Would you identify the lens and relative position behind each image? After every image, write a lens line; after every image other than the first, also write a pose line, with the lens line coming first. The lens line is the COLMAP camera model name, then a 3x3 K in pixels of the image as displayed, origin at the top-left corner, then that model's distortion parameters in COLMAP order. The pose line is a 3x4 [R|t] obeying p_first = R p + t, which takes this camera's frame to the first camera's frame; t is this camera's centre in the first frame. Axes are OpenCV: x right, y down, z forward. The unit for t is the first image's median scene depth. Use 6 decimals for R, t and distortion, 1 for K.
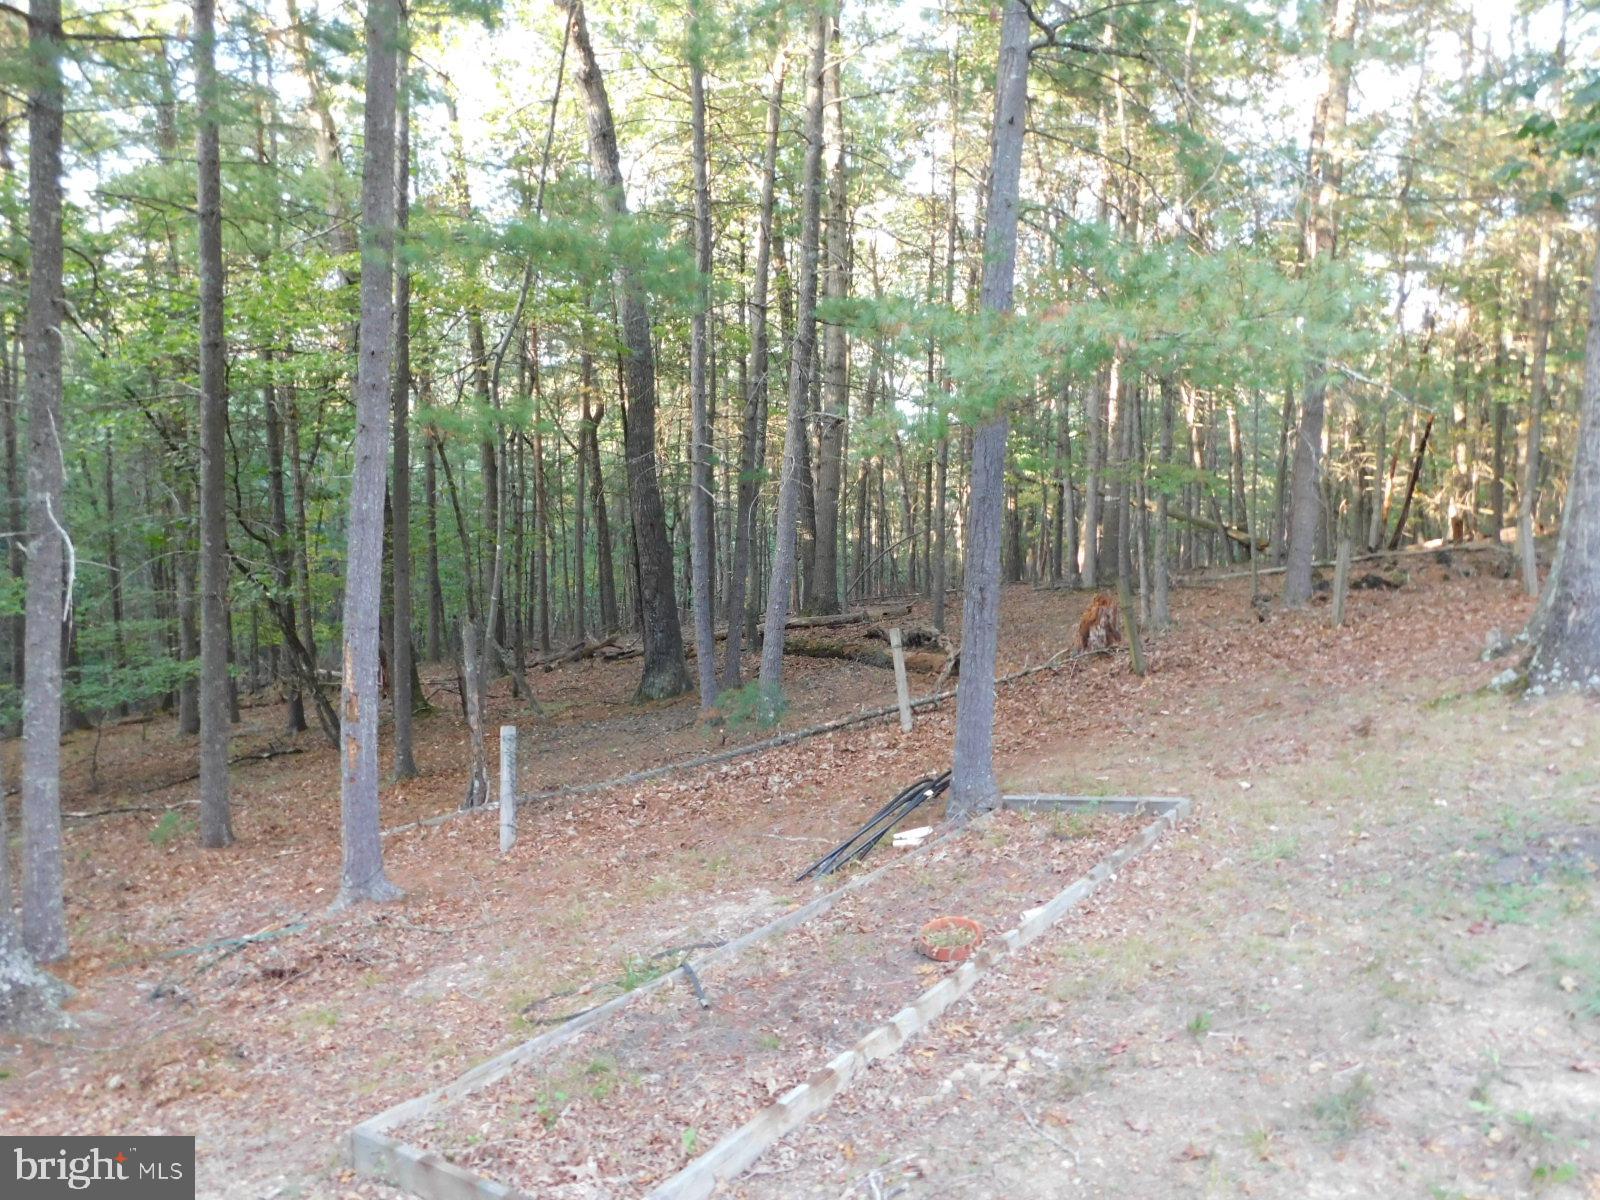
lens RADIAL K [[1111.0, 0, 800.7], [0, 1111.0, 590.4], [0, 0, 1]] dist [-0.048716, 0.043435]
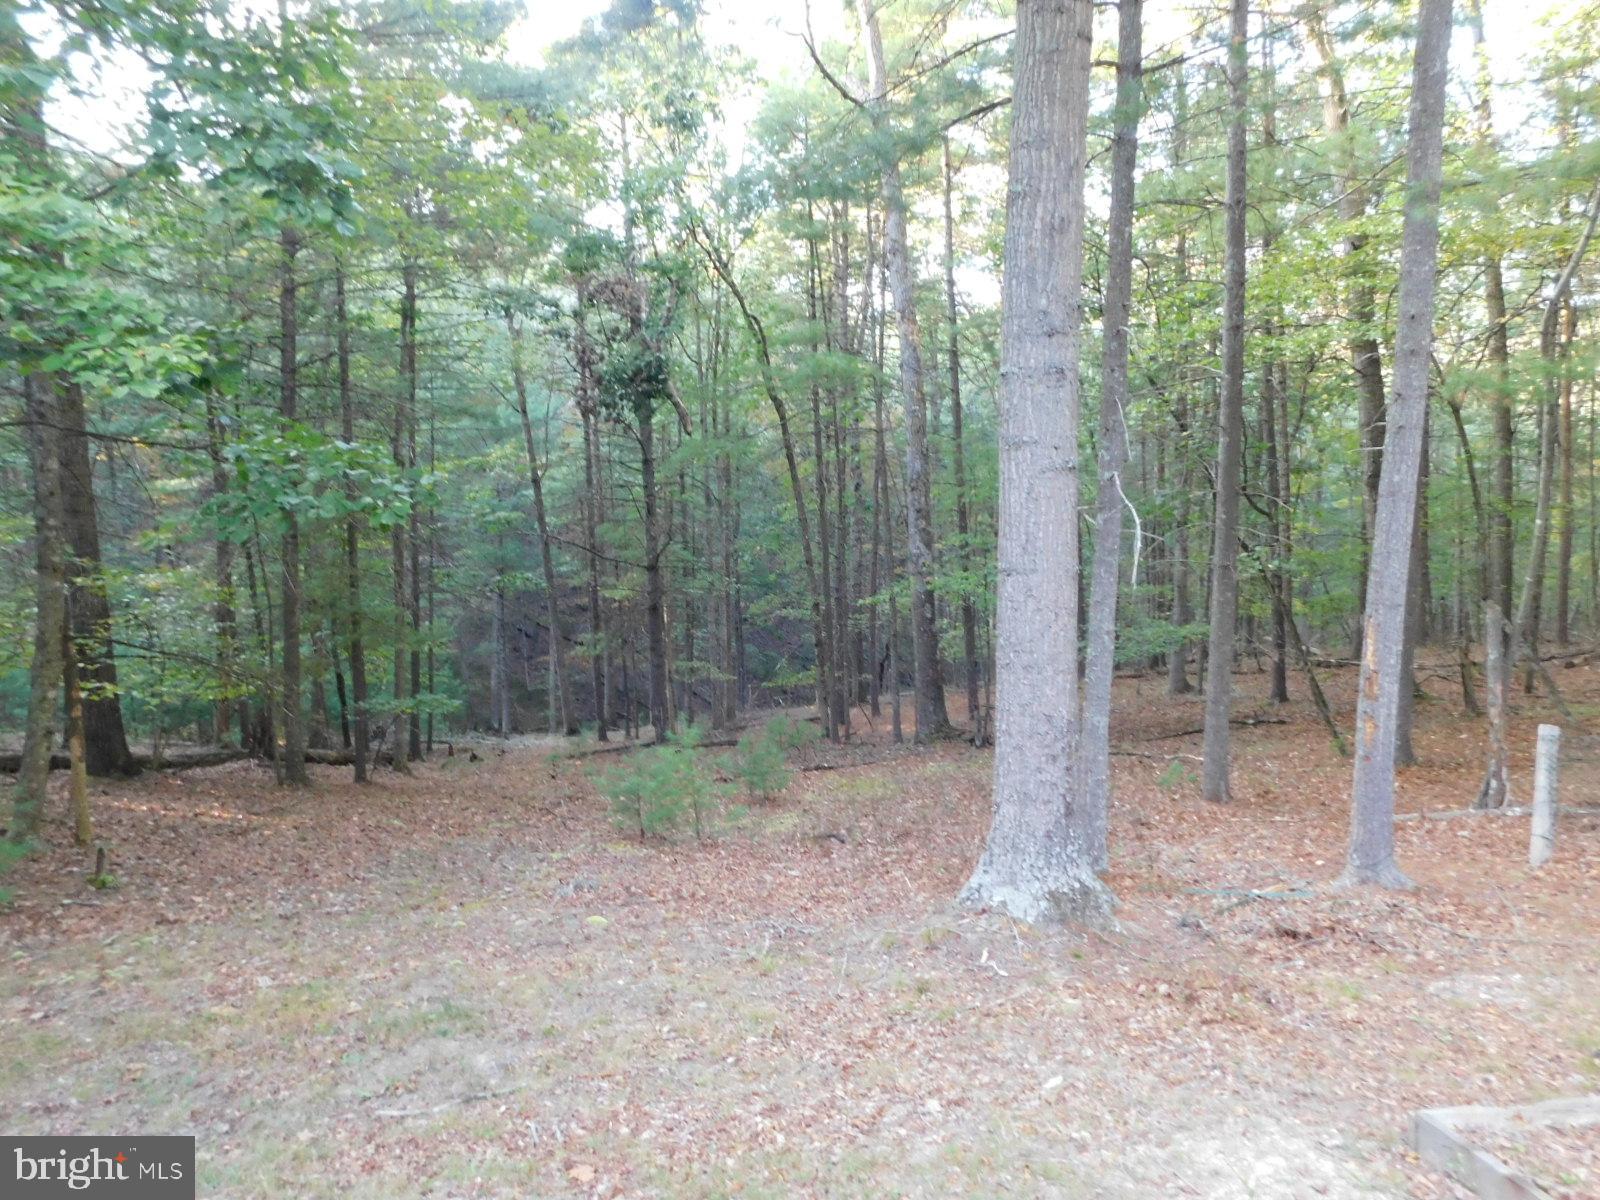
lens RADIAL K [[1111.0, 0, 798.9], [0, 1111.0, 597.1], [0, 0, 1]] dist [-0.048716, 0.043435]
pose [[0.677037, 0.052196, -0.734096, -0.041121], [-0.030417, 0.998614, 0.042951, 0.002357], [0.735320, -0.006750, 0.677687, -0.032450]]
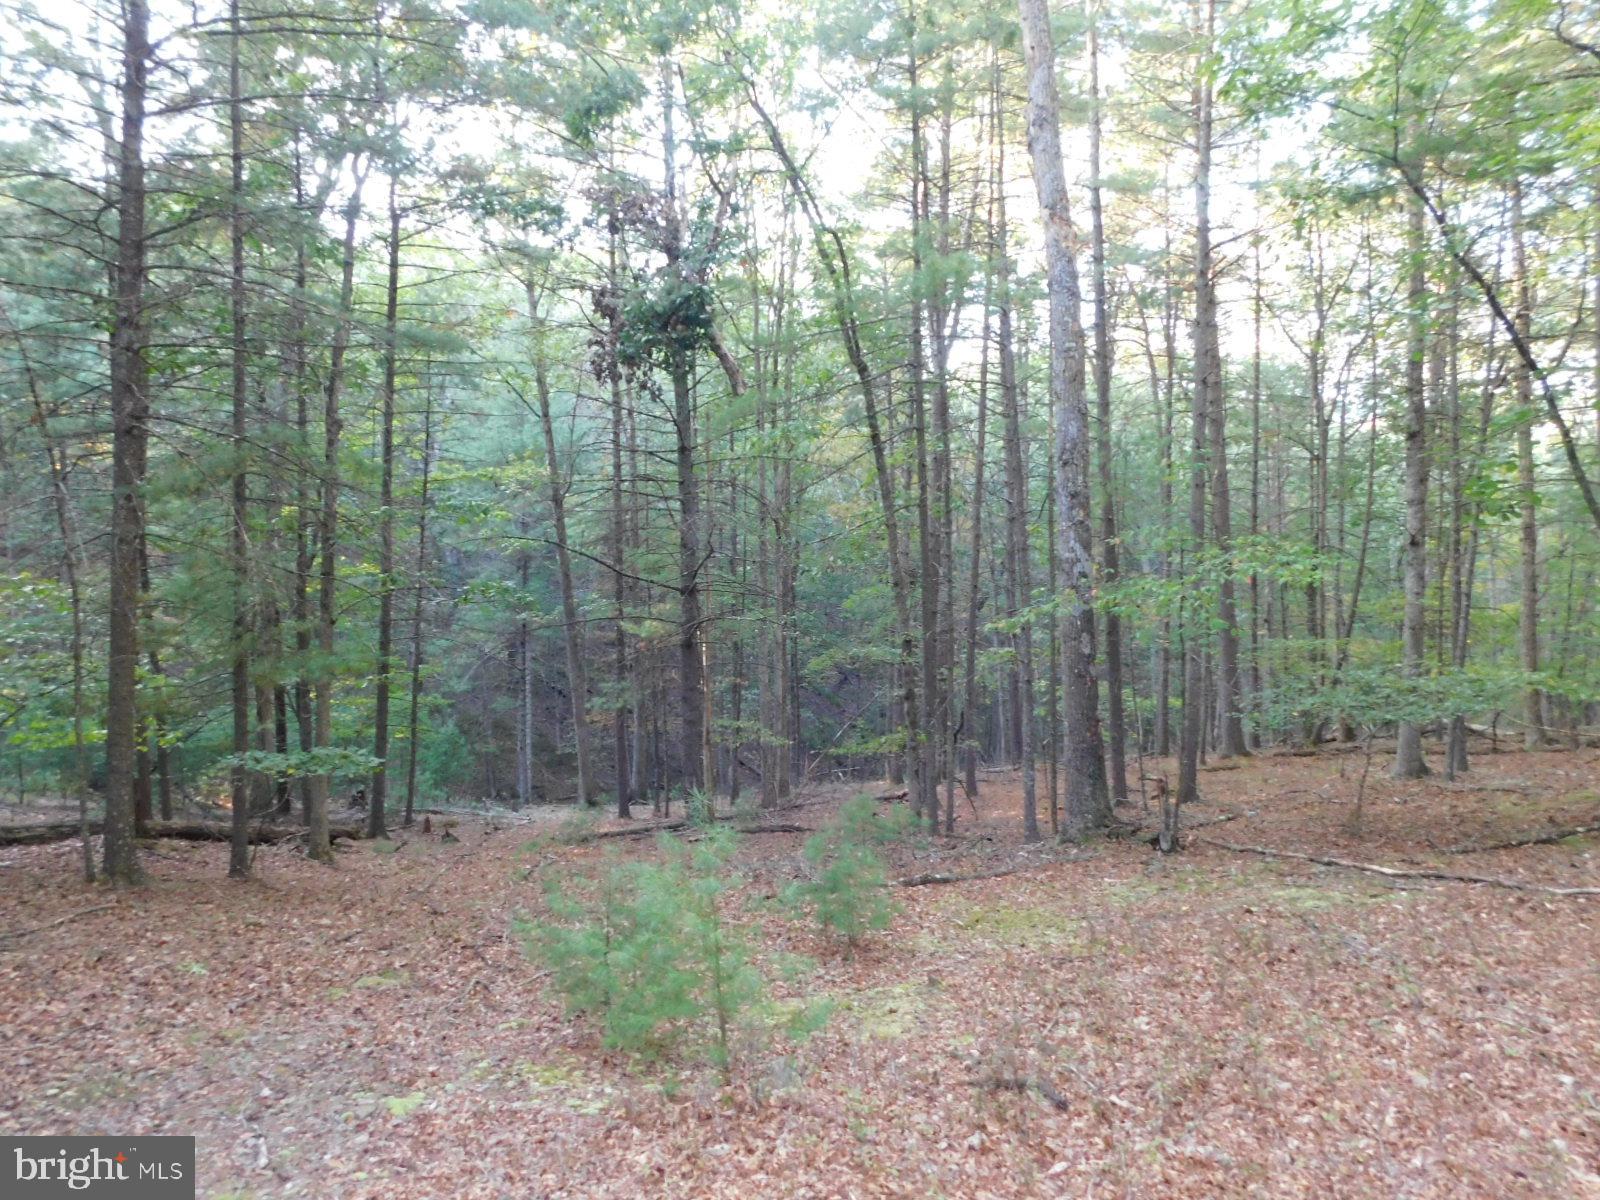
lens RADIAL K [[1111.0, 0, 793.2], [0, 1111.0, 592.3], [0, 0, 1]] dist [-0.048716, 0.043435]
pose [[0.636262, 0.014586, -0.771335, -0.290135], [-0.052082, 0.998352, -0.024083, 0.048049], [0.769713, 0.055495, 0.635974, 0.164923]]
